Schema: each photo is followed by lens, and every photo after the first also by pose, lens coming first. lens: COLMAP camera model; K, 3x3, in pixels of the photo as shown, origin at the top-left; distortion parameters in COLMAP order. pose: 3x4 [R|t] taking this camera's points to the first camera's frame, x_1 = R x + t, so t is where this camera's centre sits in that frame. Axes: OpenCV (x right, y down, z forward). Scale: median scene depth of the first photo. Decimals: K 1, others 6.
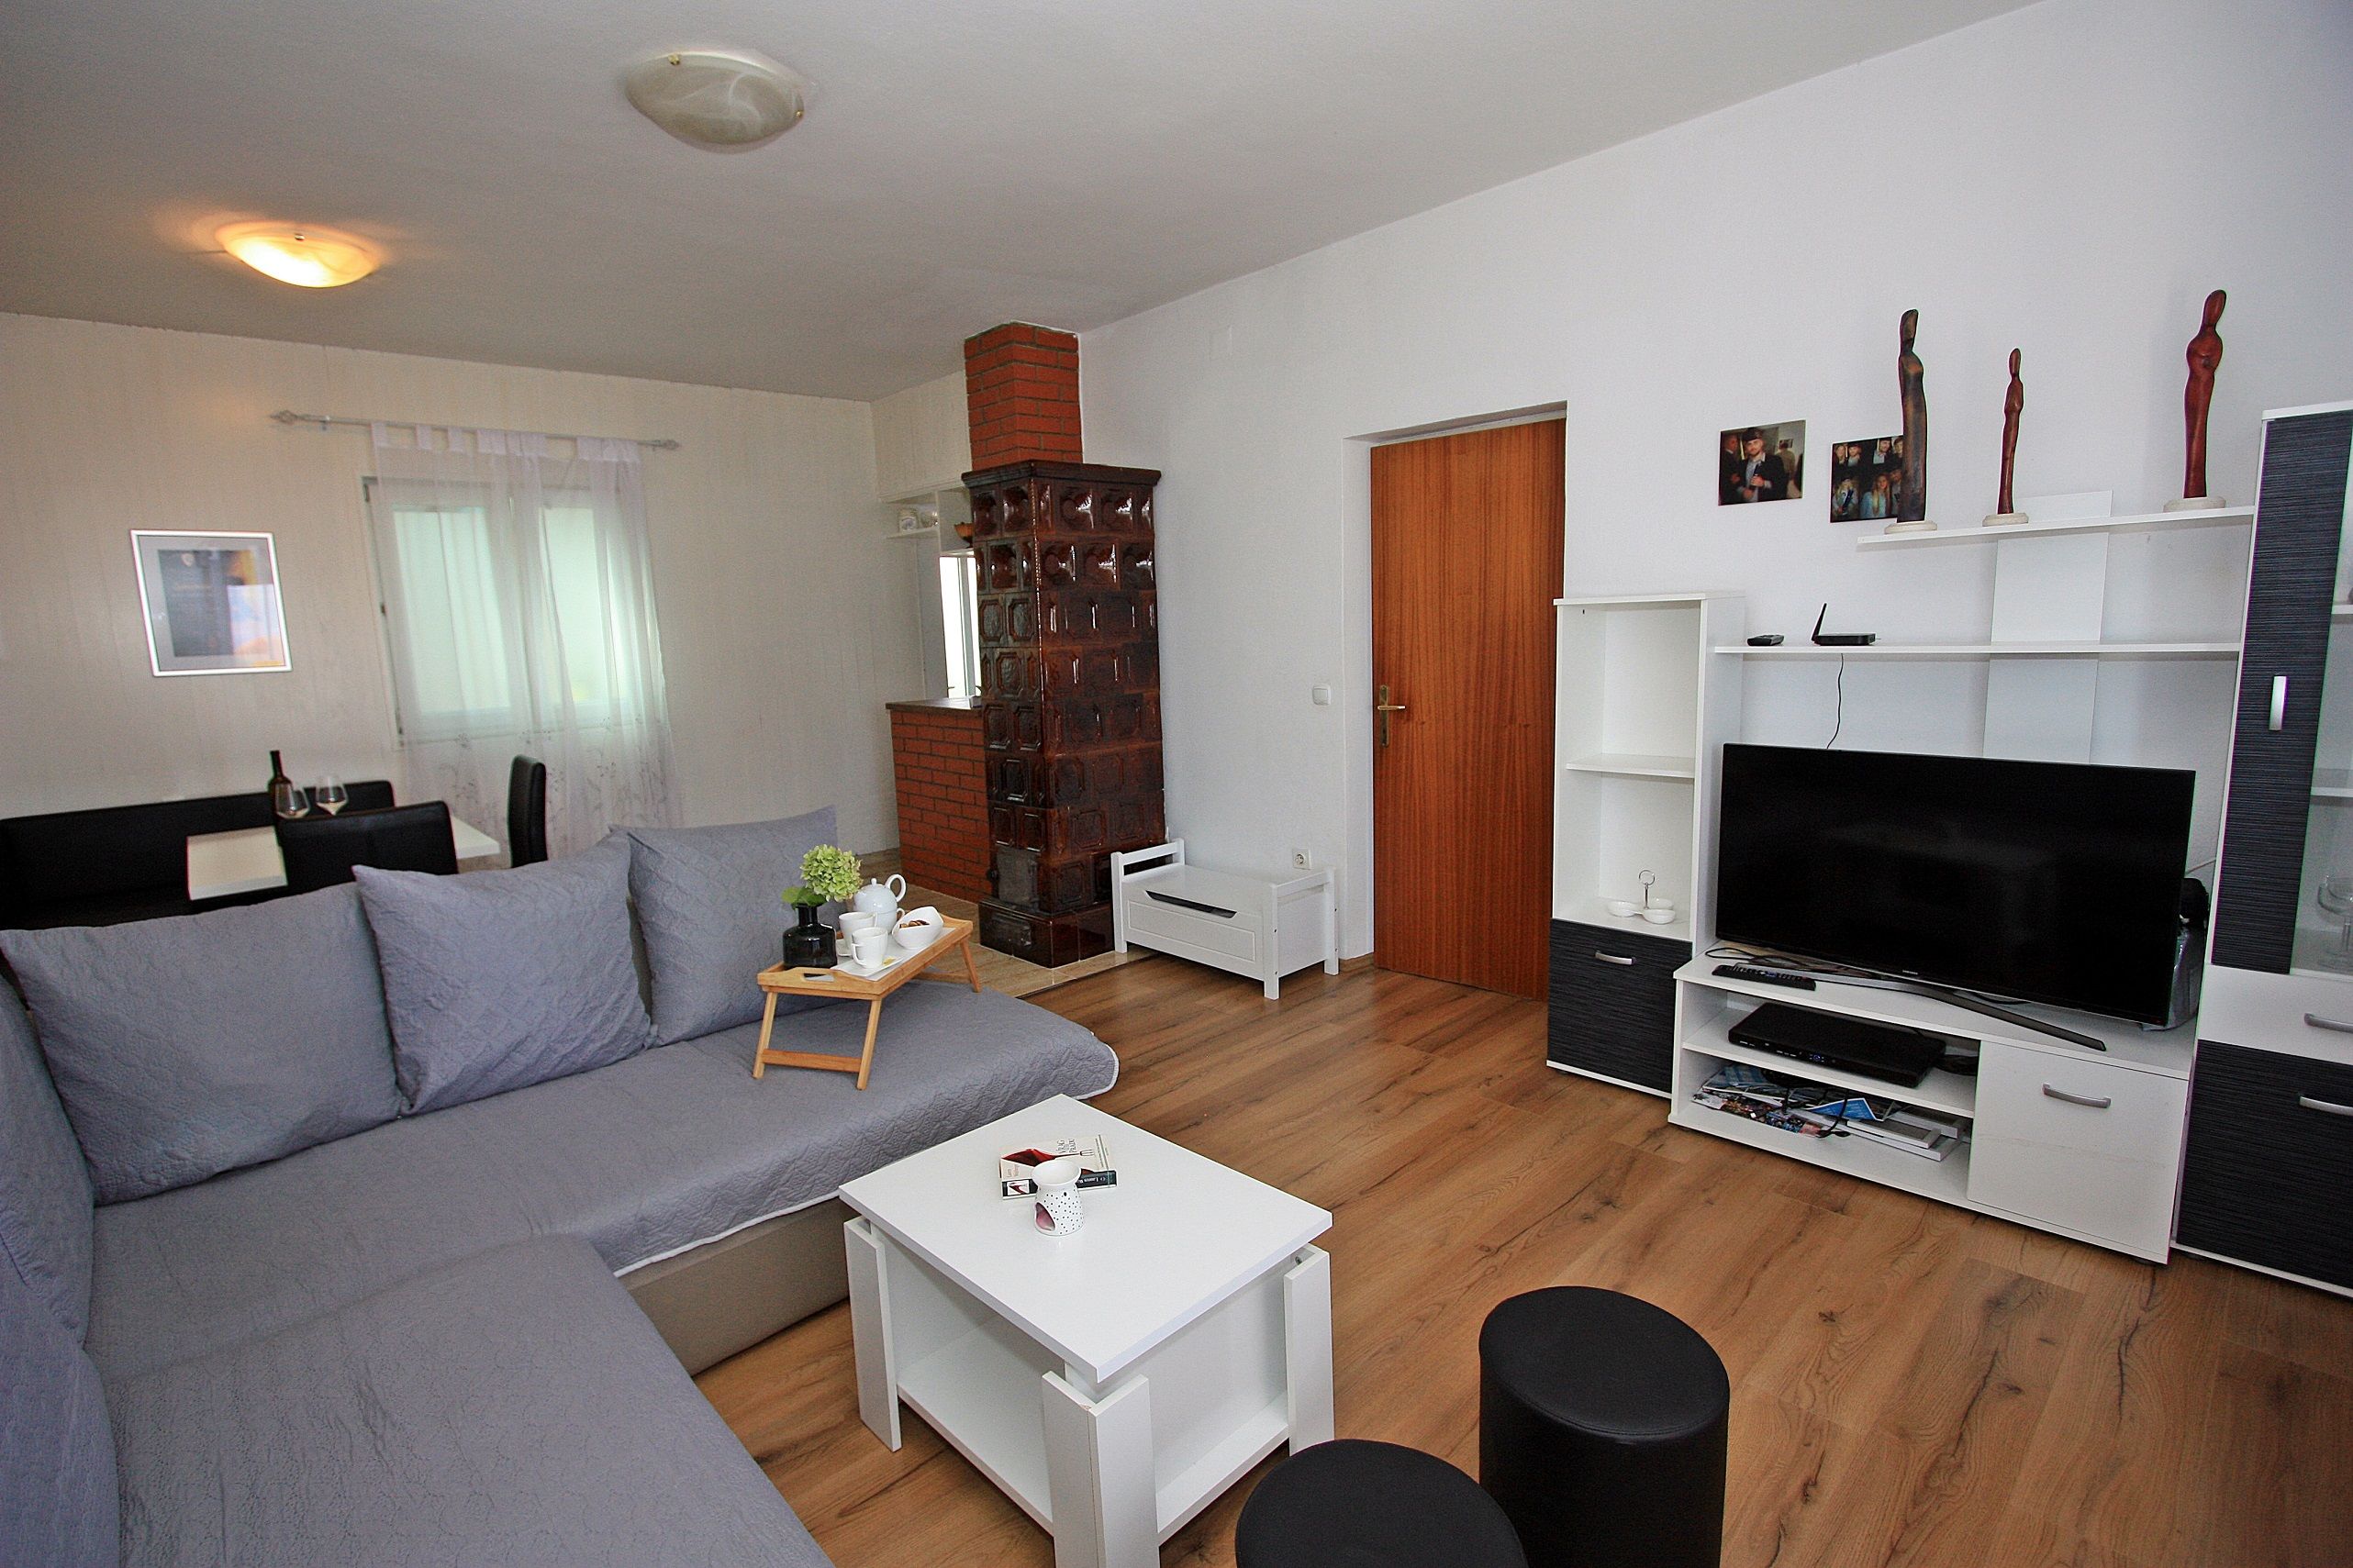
lens RADIAL K [[1102.6, 0, 1159.0], [0, 1102.6, 788.3], [0, 0, 1]] dist [0.009183, 0.000168]
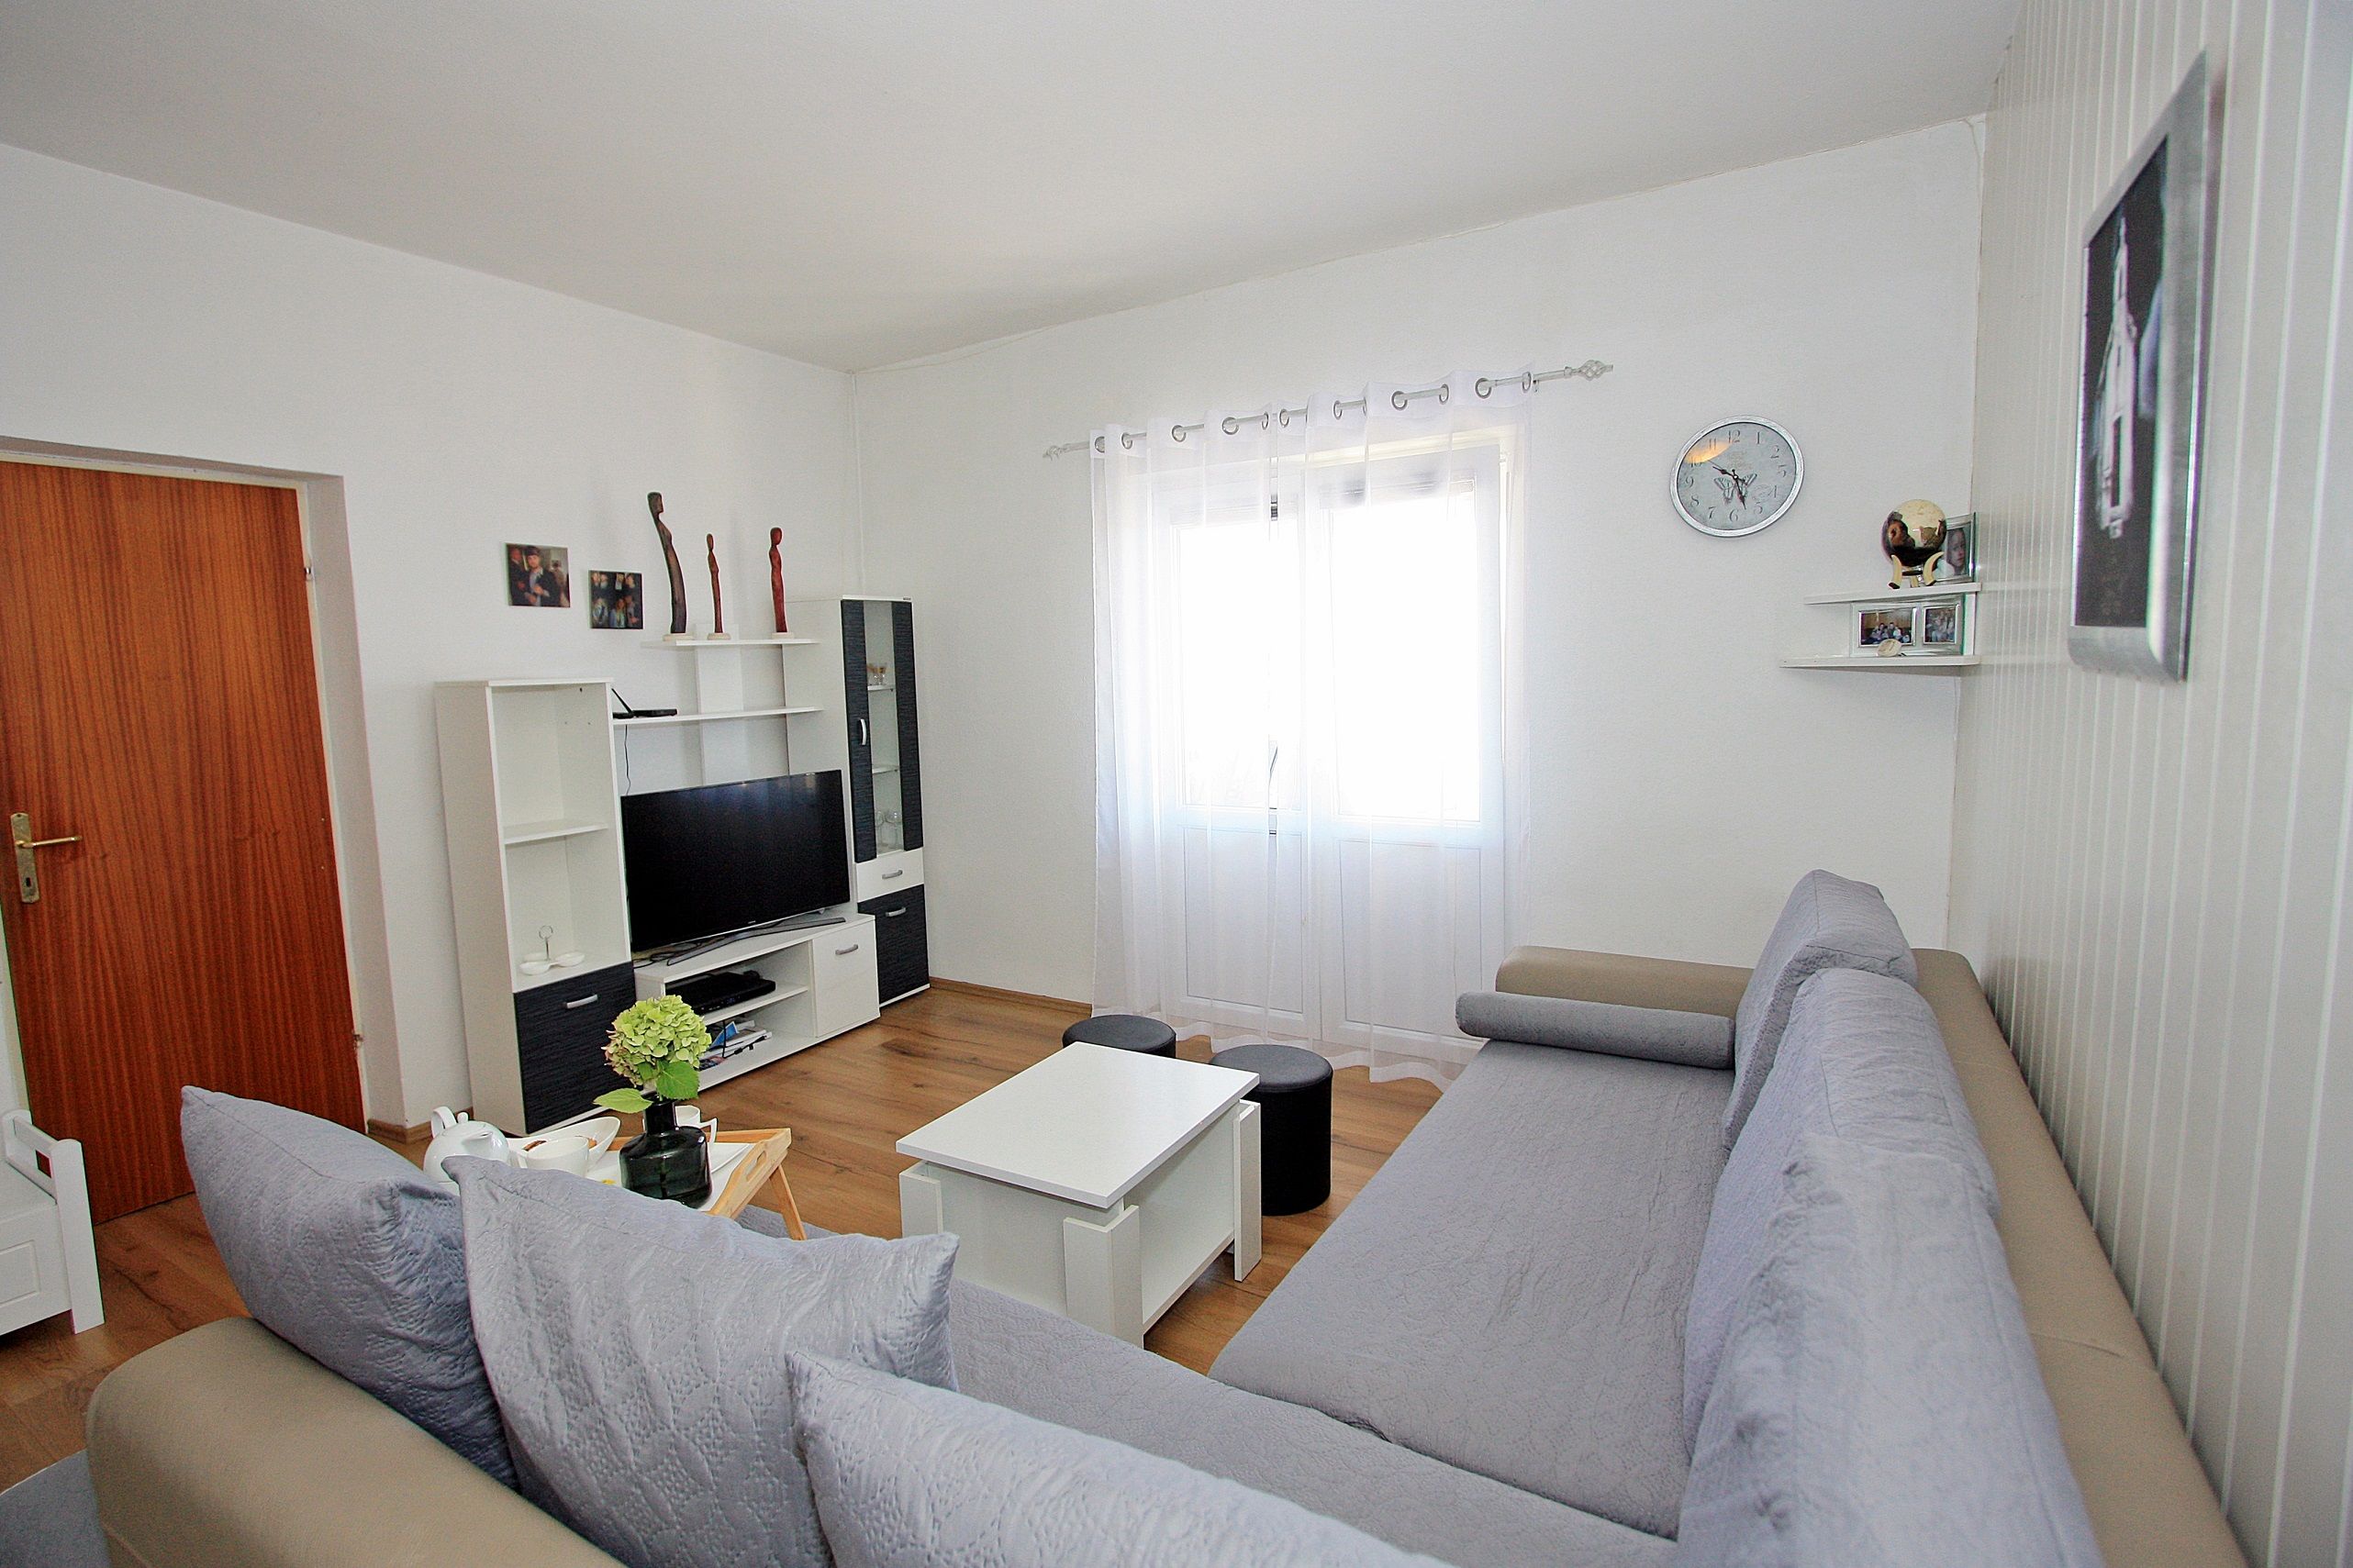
lens RADIAL K [[1102.6, 0, 1150.5], [0, 1102.6, 781.5], [0, 0, 1]] dist [0.009183, 0.000168]
pose [[-0.253045, -0.056391, 0.965810, -0.834070], [0.192590, 0.975383, 0.107409, -0.074692], [-0.948092, 0.213184, -0.235955, 0.708992]]
